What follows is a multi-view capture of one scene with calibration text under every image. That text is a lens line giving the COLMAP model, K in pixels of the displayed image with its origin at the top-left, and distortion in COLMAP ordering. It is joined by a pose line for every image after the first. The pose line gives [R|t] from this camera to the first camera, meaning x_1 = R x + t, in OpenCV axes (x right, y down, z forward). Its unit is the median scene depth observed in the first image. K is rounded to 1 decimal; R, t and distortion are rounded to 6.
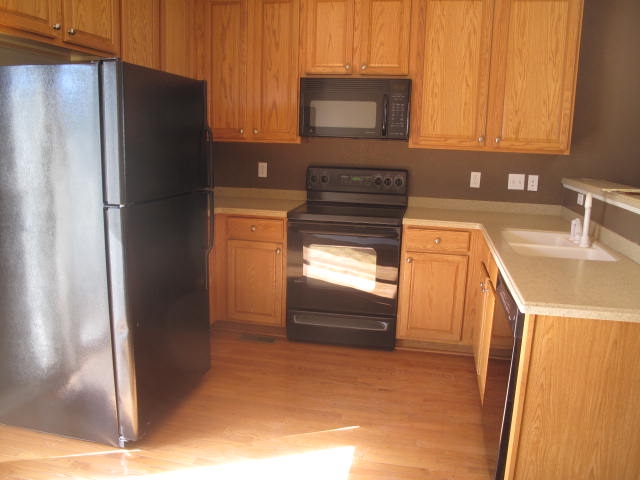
lens RADIAL K [[532.7, 0, 323.5], [0, 532.7, 239.9], [0, 0, 1]] dist [-0.122790, 0.077170]
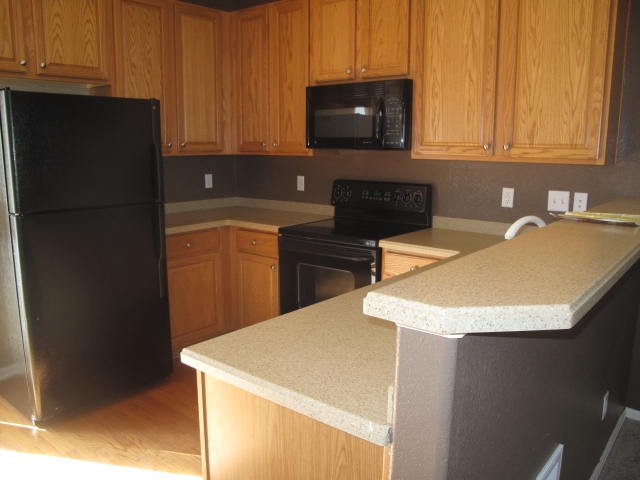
lens RADIAL K [[532.7, 0, 323.0], [0, 532.7, 244.0], [0, 0, 1]] dist [-0.122790, 0.077170]
pose [[0.885324, 0.059612, -0.461138, 0.457330], [-0.067689, 0.997706, -0.000978, -0.026970], [0.460022, 0.032080, 0.887328, 0.185631]]
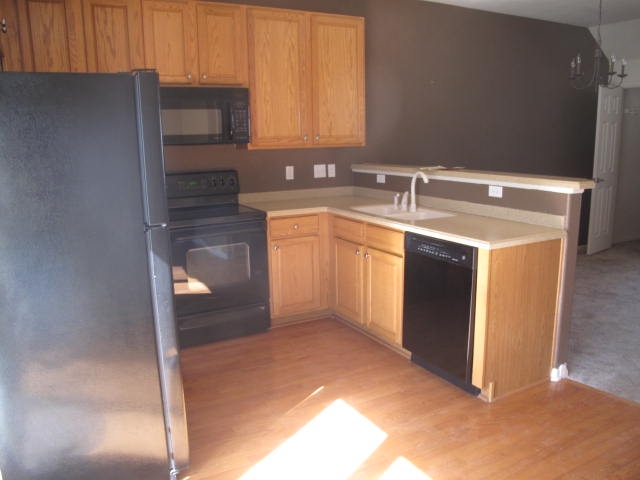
lens RADIAL K [[532.7, 0, 319.8], [0, 532.7, 243.0], [0, 0, 1]] dist [-0.122790, 0.077170]
pose [[0.763355, -0.168592, 0.623591, -0.472013], [0.163784, 0.984311, 0.065623, -0.030319], [-0.624871, 0.052041, 0.778992, 0.050505]]
